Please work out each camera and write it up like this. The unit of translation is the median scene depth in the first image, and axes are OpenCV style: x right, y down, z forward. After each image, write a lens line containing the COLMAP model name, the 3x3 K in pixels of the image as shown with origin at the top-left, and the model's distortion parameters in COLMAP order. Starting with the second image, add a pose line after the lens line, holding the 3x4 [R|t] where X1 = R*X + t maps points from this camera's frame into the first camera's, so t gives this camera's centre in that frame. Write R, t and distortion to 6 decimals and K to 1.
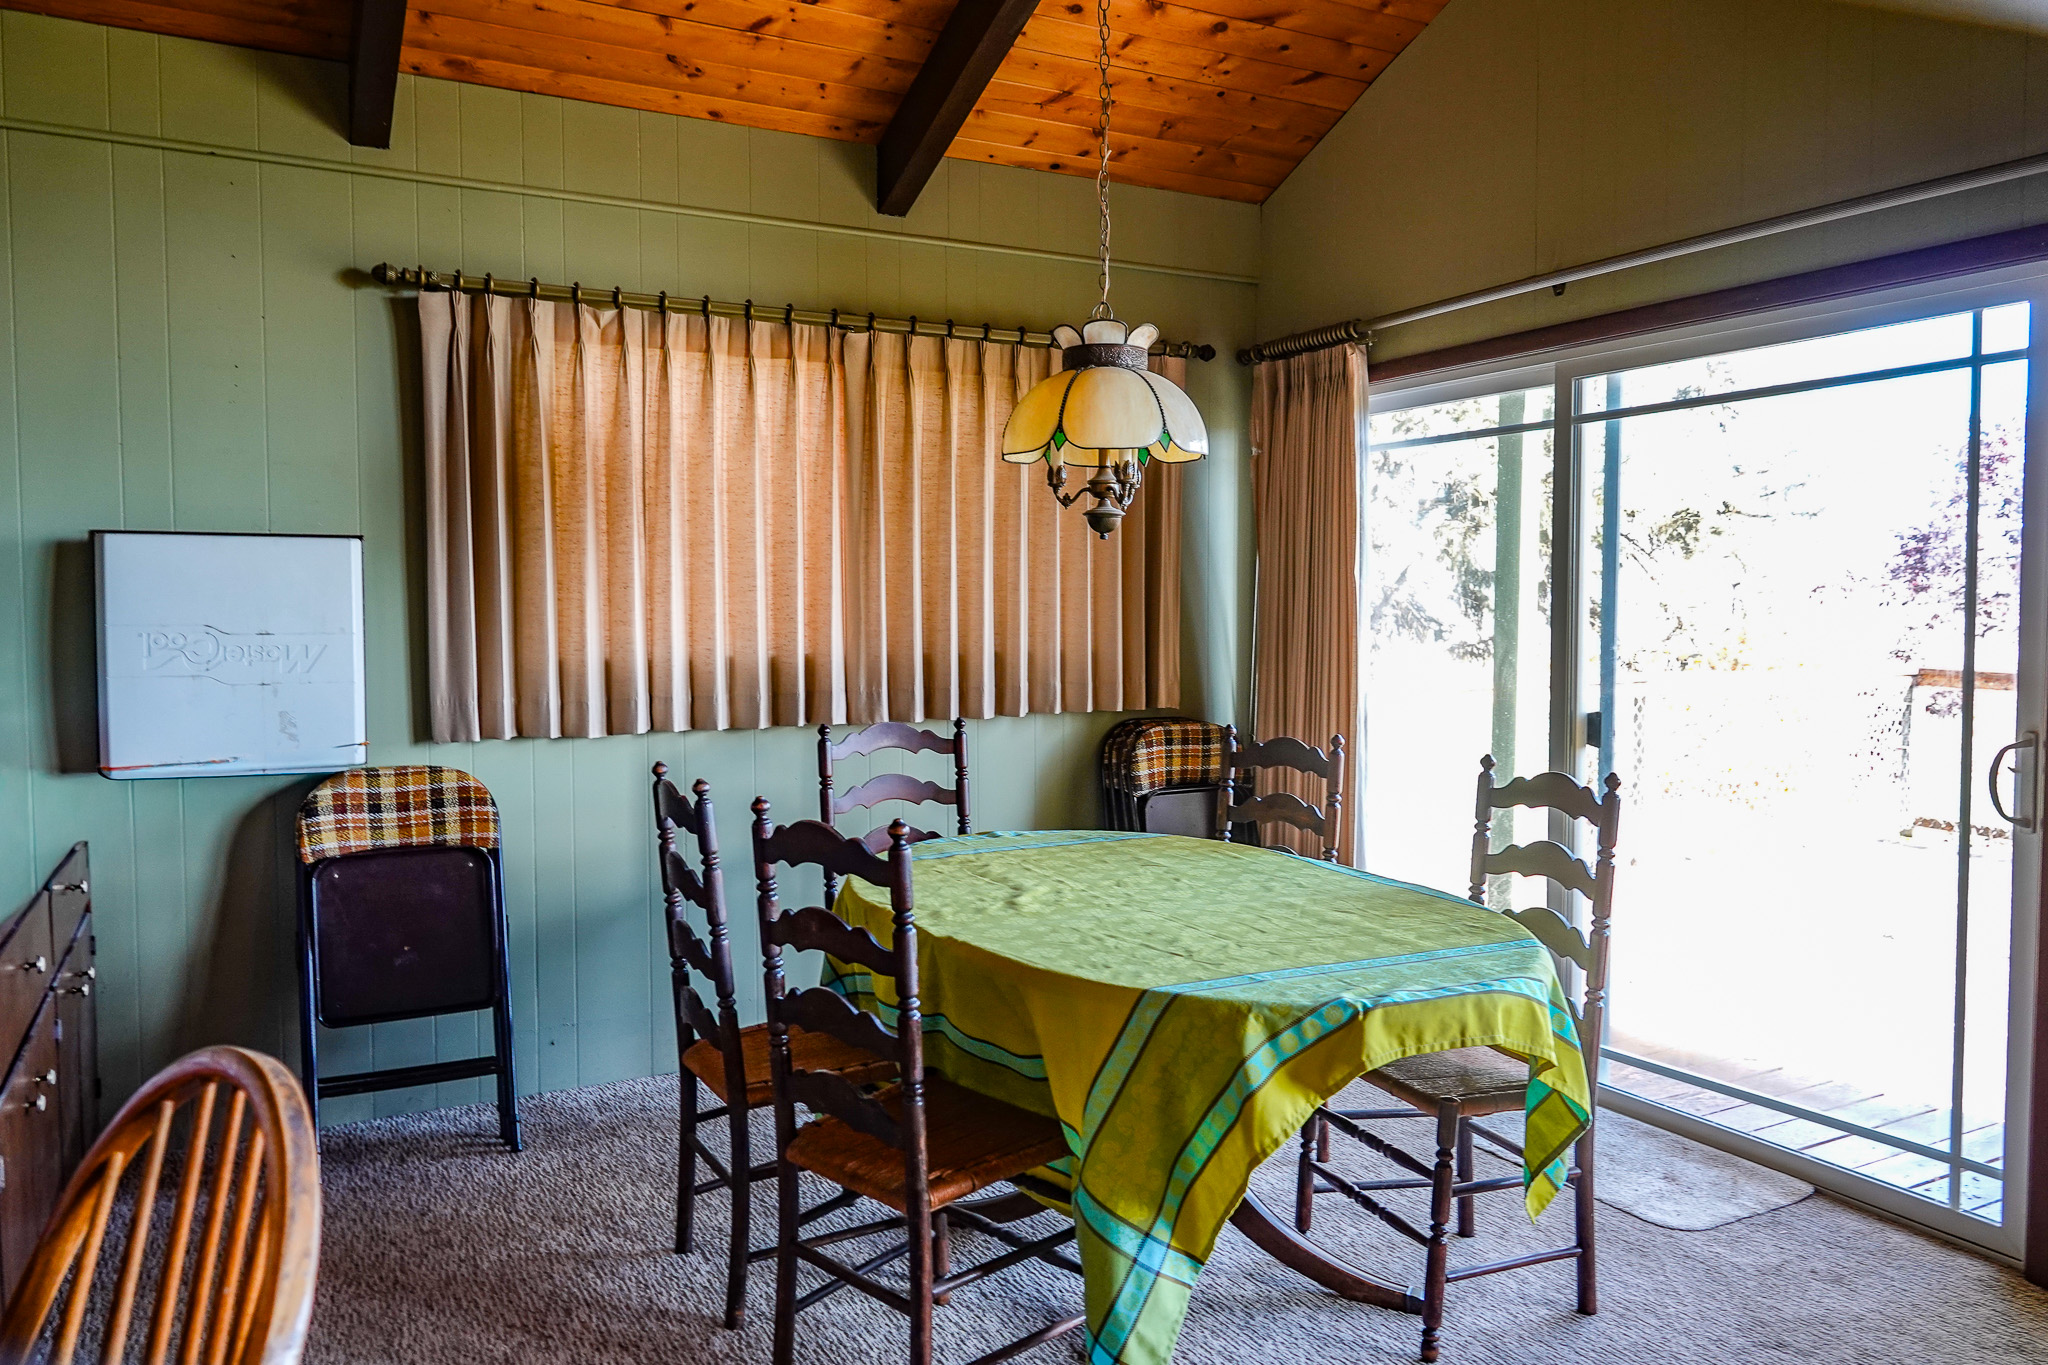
lens RADIAL K [[1463.8, 0, 1024.0], [0, 1463.8, 682.5], [0, 0, 1]] dist [0.002283, 0.002112]
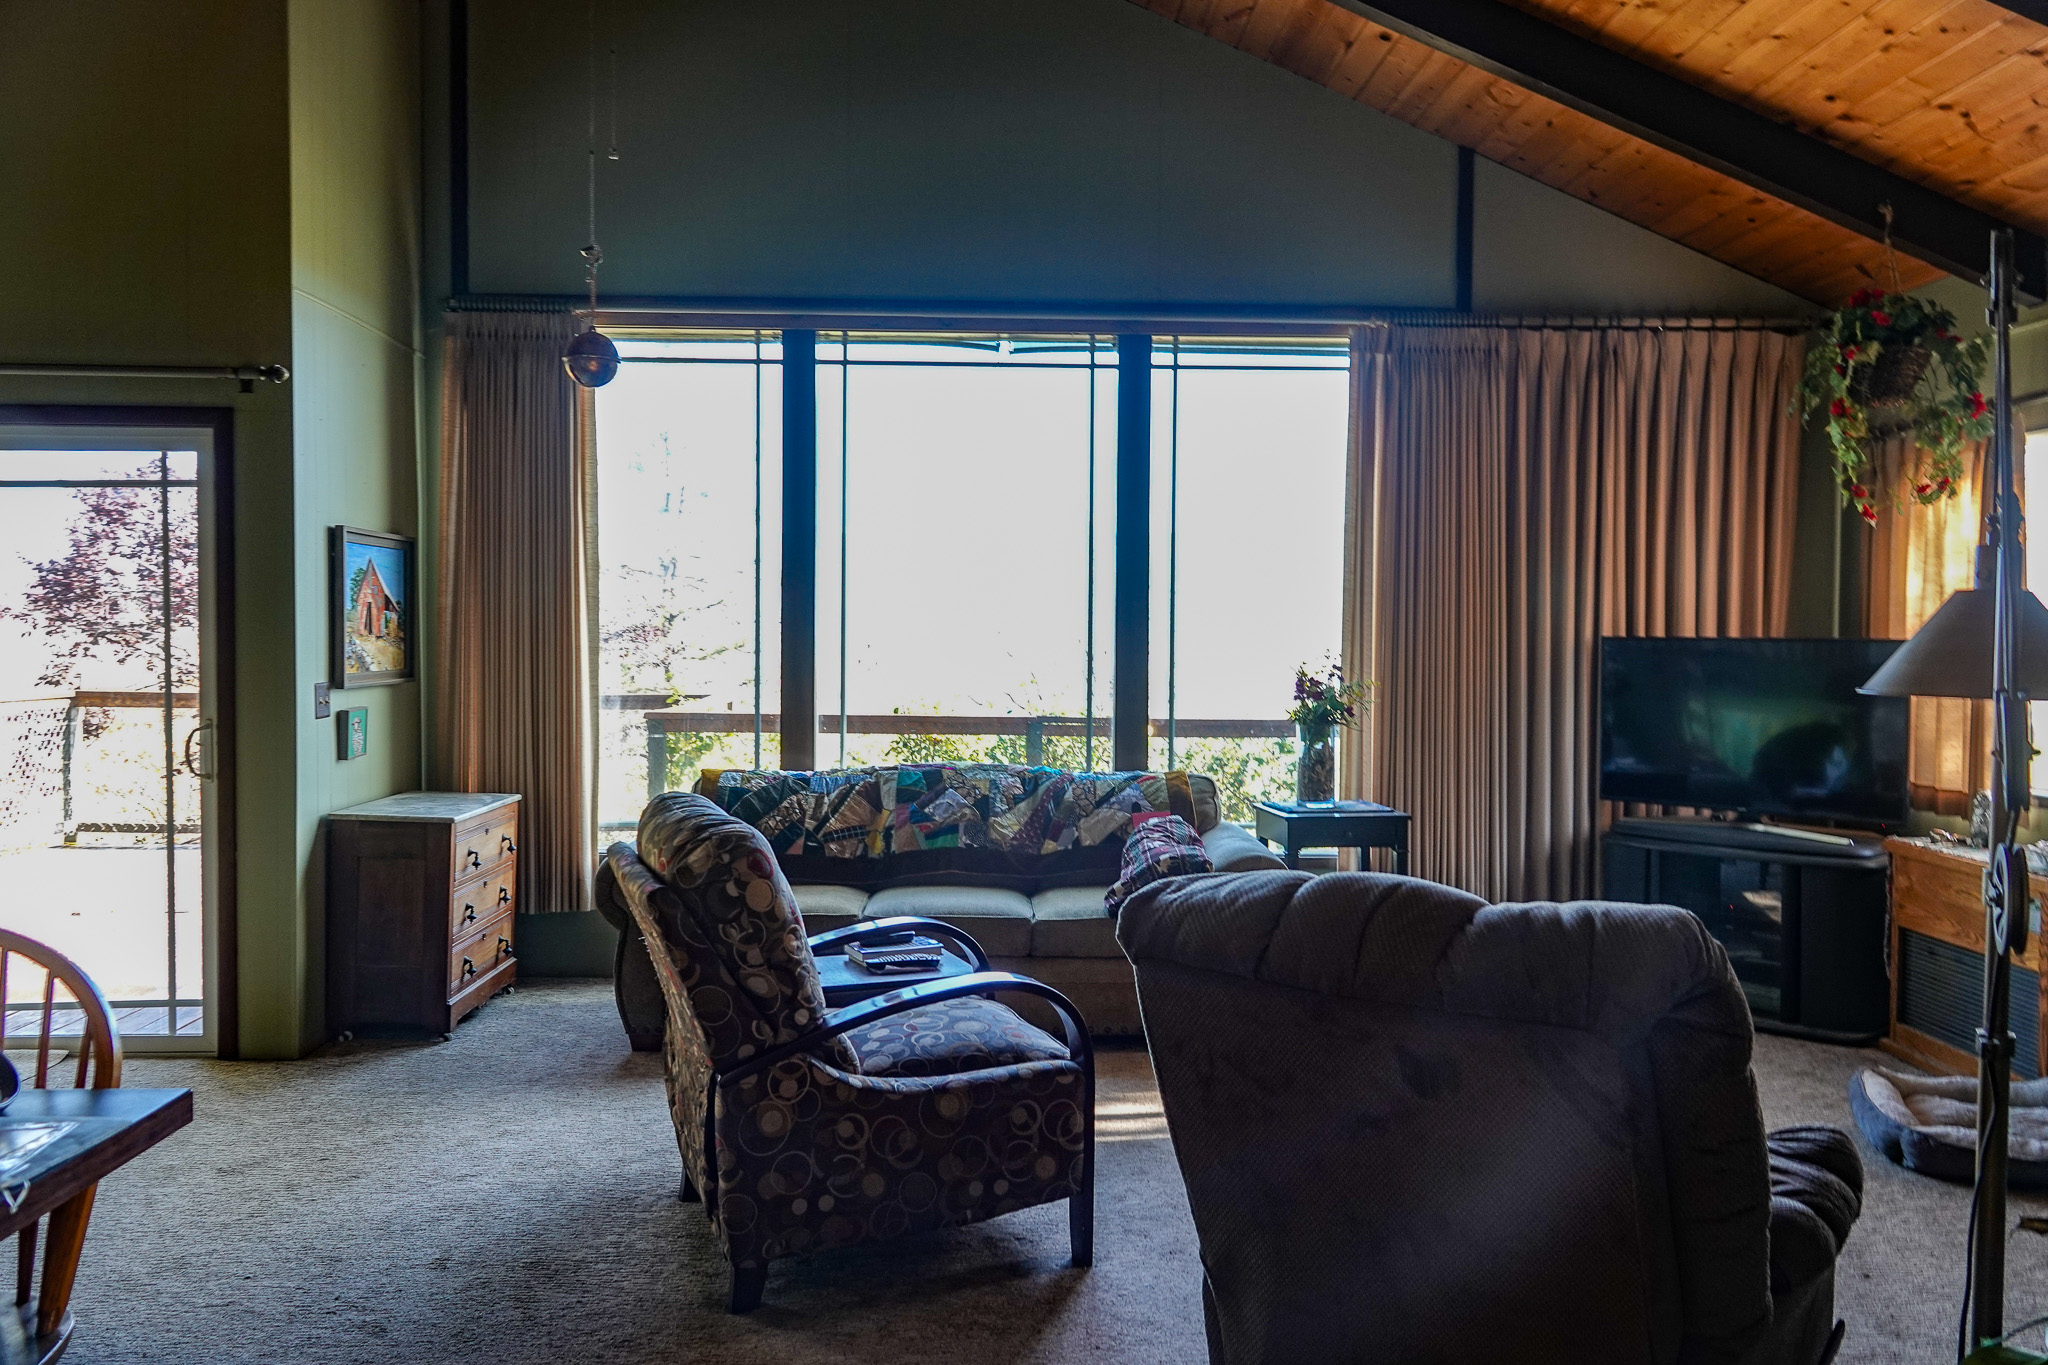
lens RADIAL K [[1561.6, 0, 1024.0], [0, 1561.6, 682.5], [0, 0, 1]] dist [0.008040, 0.001956]
pose [[0.438334, -0.022541, 0.898529, -0.437017], [0.040318, 0.999172, 0.005397, 0.019450], [-0.897907, 0.033861, 0.438880, -0.526204]]
